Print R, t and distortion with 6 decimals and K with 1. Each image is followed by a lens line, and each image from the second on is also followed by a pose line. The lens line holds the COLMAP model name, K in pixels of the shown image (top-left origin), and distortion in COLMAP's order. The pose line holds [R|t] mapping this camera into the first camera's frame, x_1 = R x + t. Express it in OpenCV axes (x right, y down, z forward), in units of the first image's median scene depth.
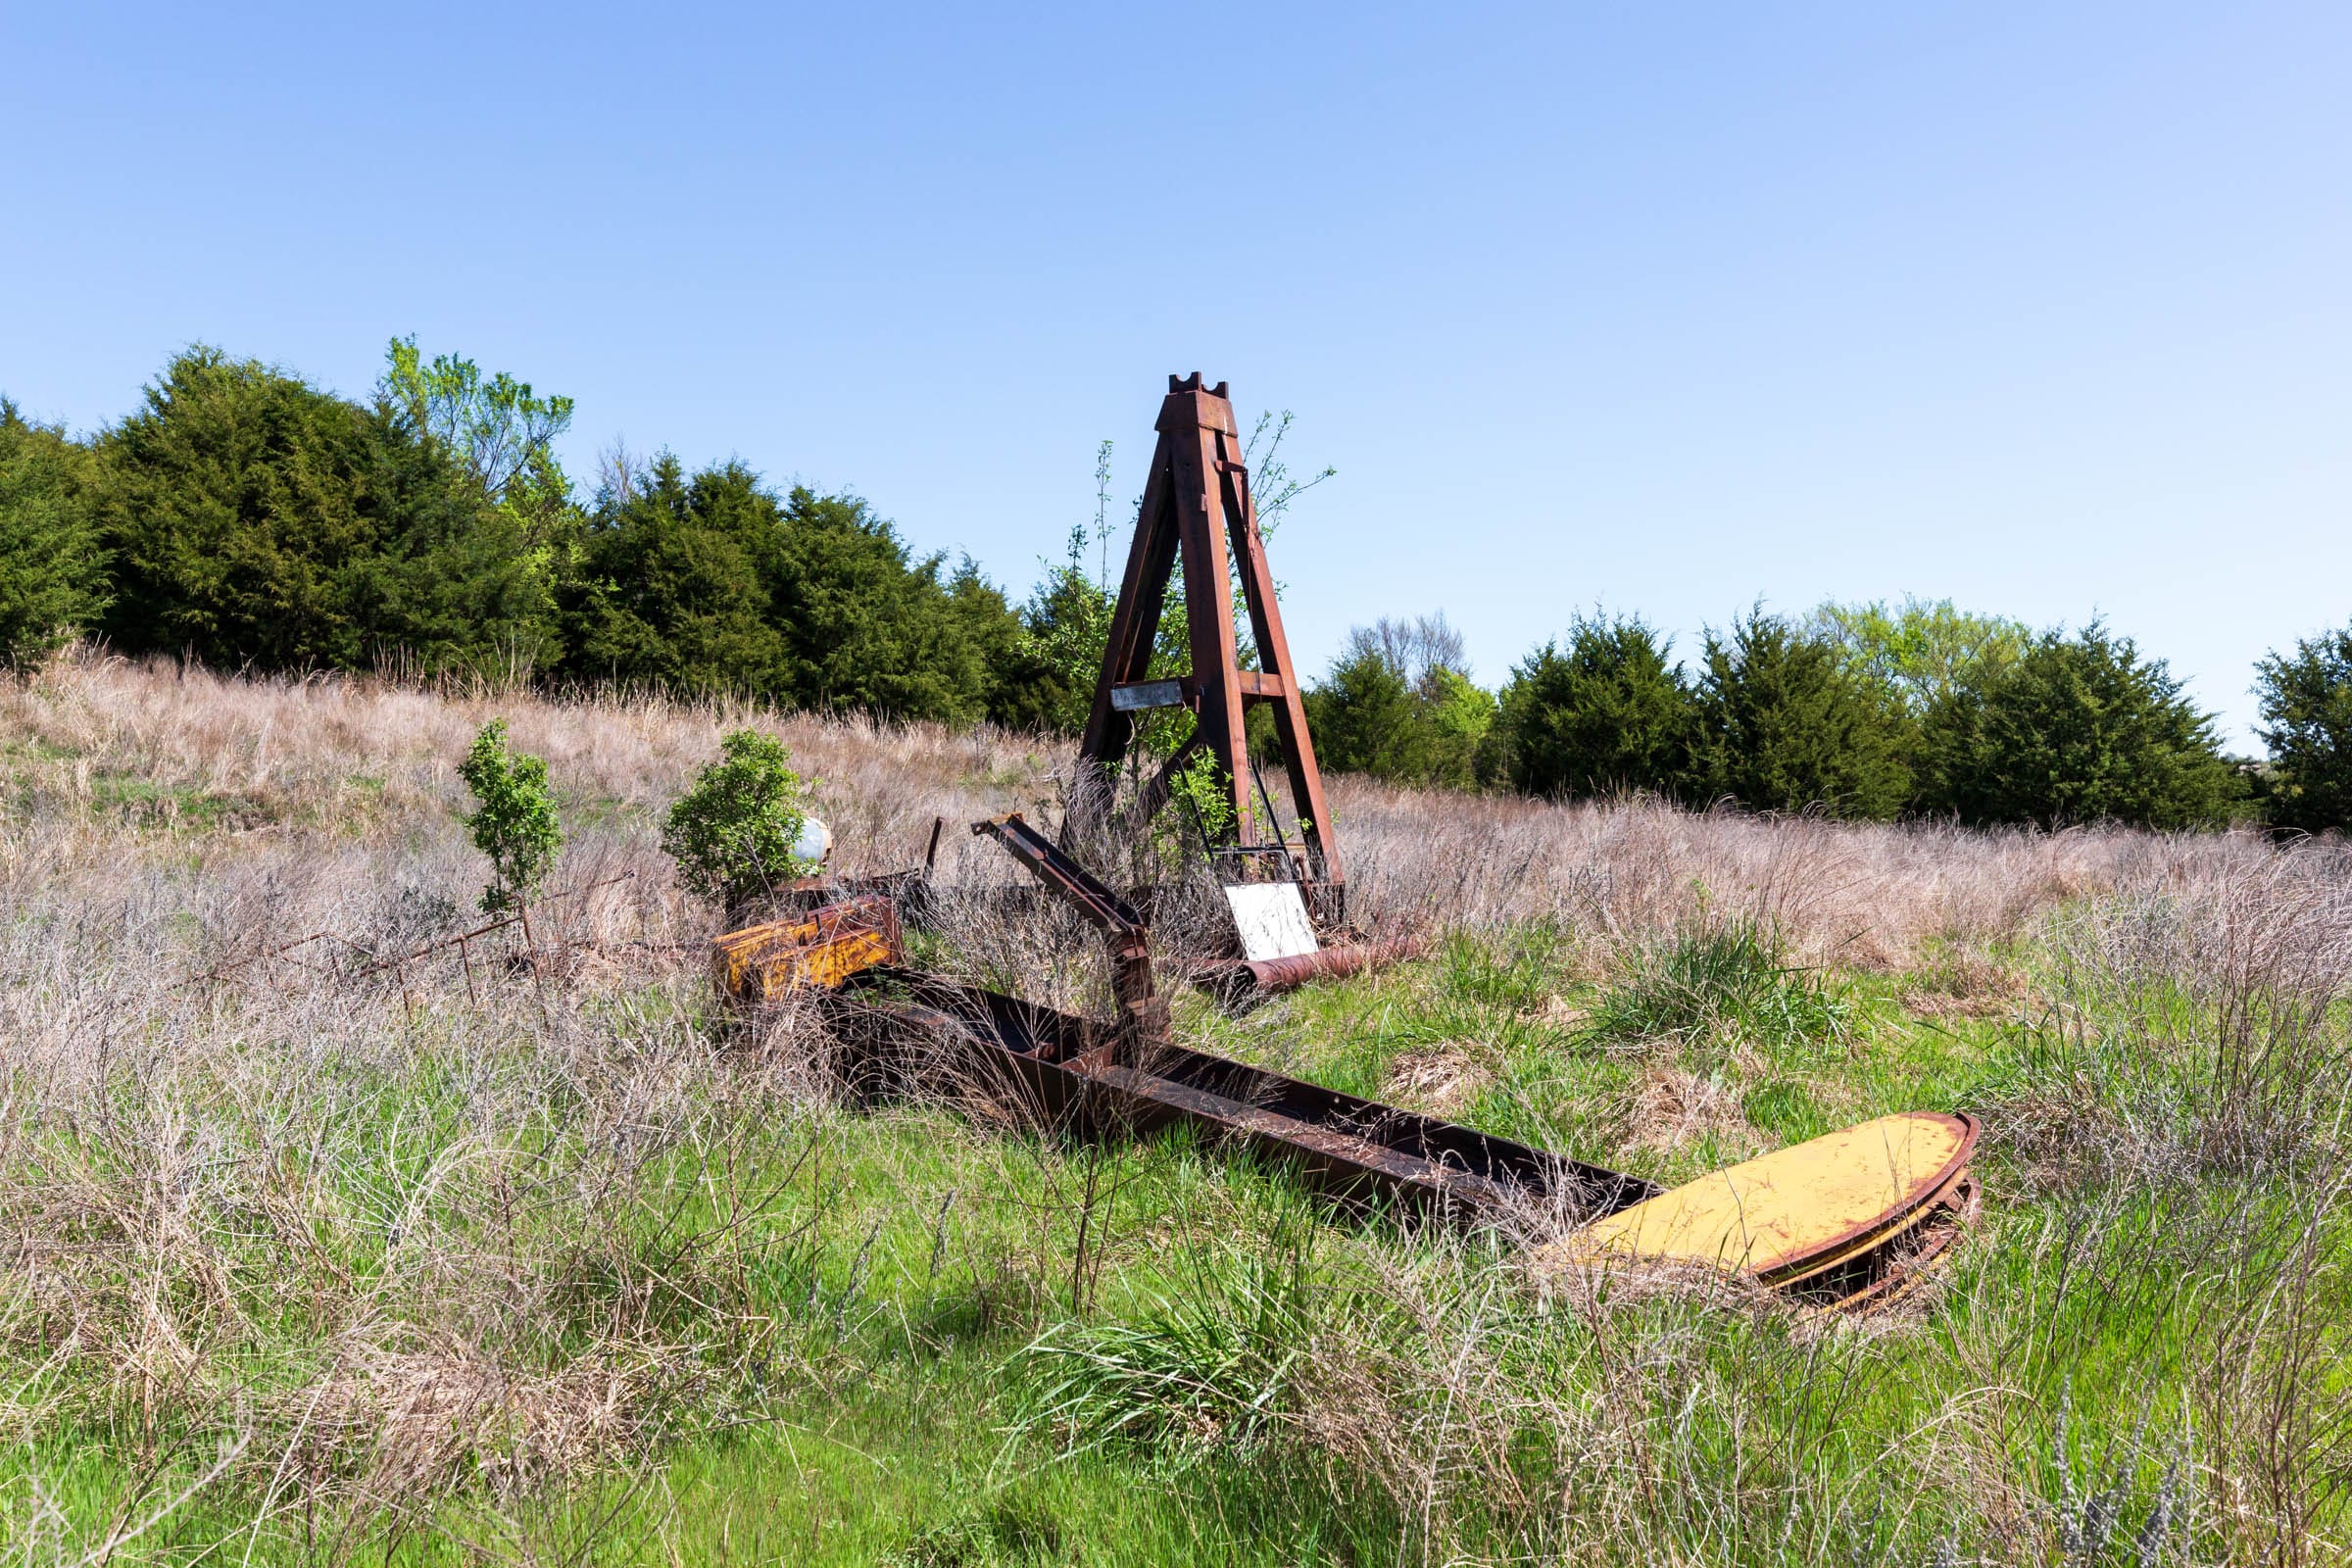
lens RADIAL K [[1238.7, 0, 1175.9], [0, 1238.7, 780.5], [0, 0, 1]] dist [-0.007155, -0.001752]
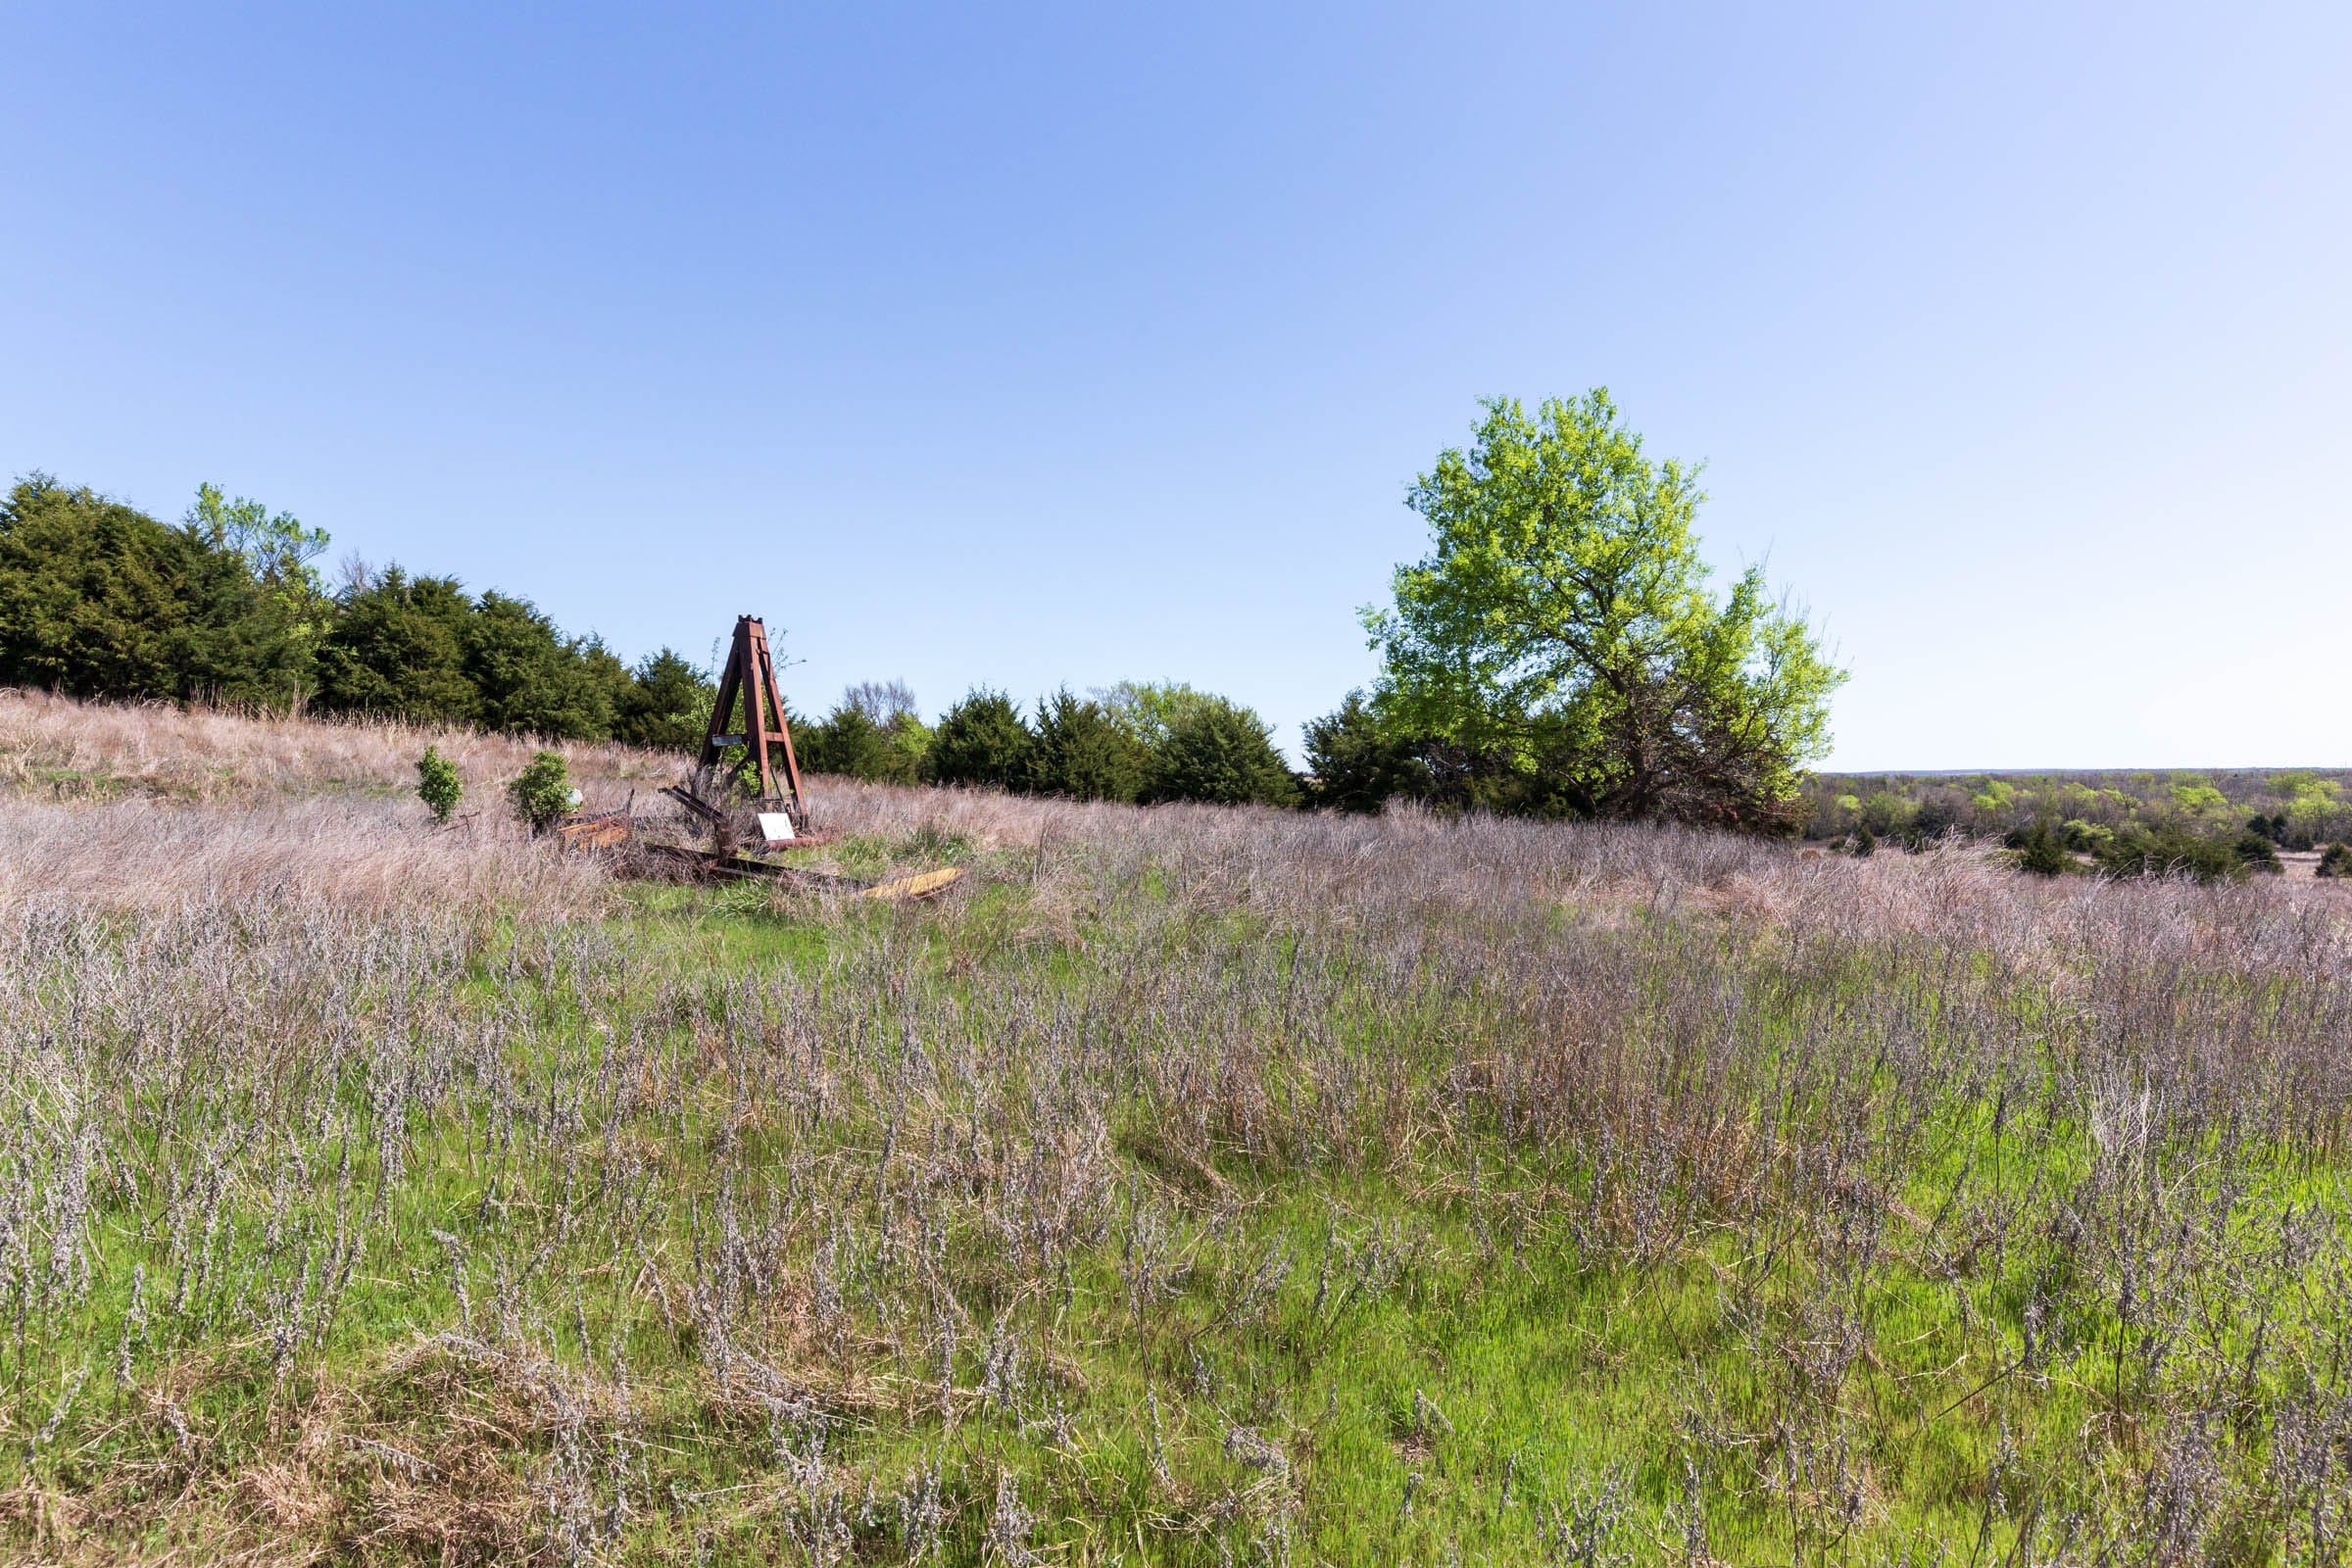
lens RADIAL K [[1238.7, 0, 1171.9], [0, 1238.7, 767.2], [0, 0, 1]] dist [-0.007155, -0.001752]
pose [[0.939398, 0.013855, 0.342550, -0.017841], [-0.008142, 0.999803, -0.018110, 0.012597], [-0.342733, 0.014223, 0.939325, -0.850190]]
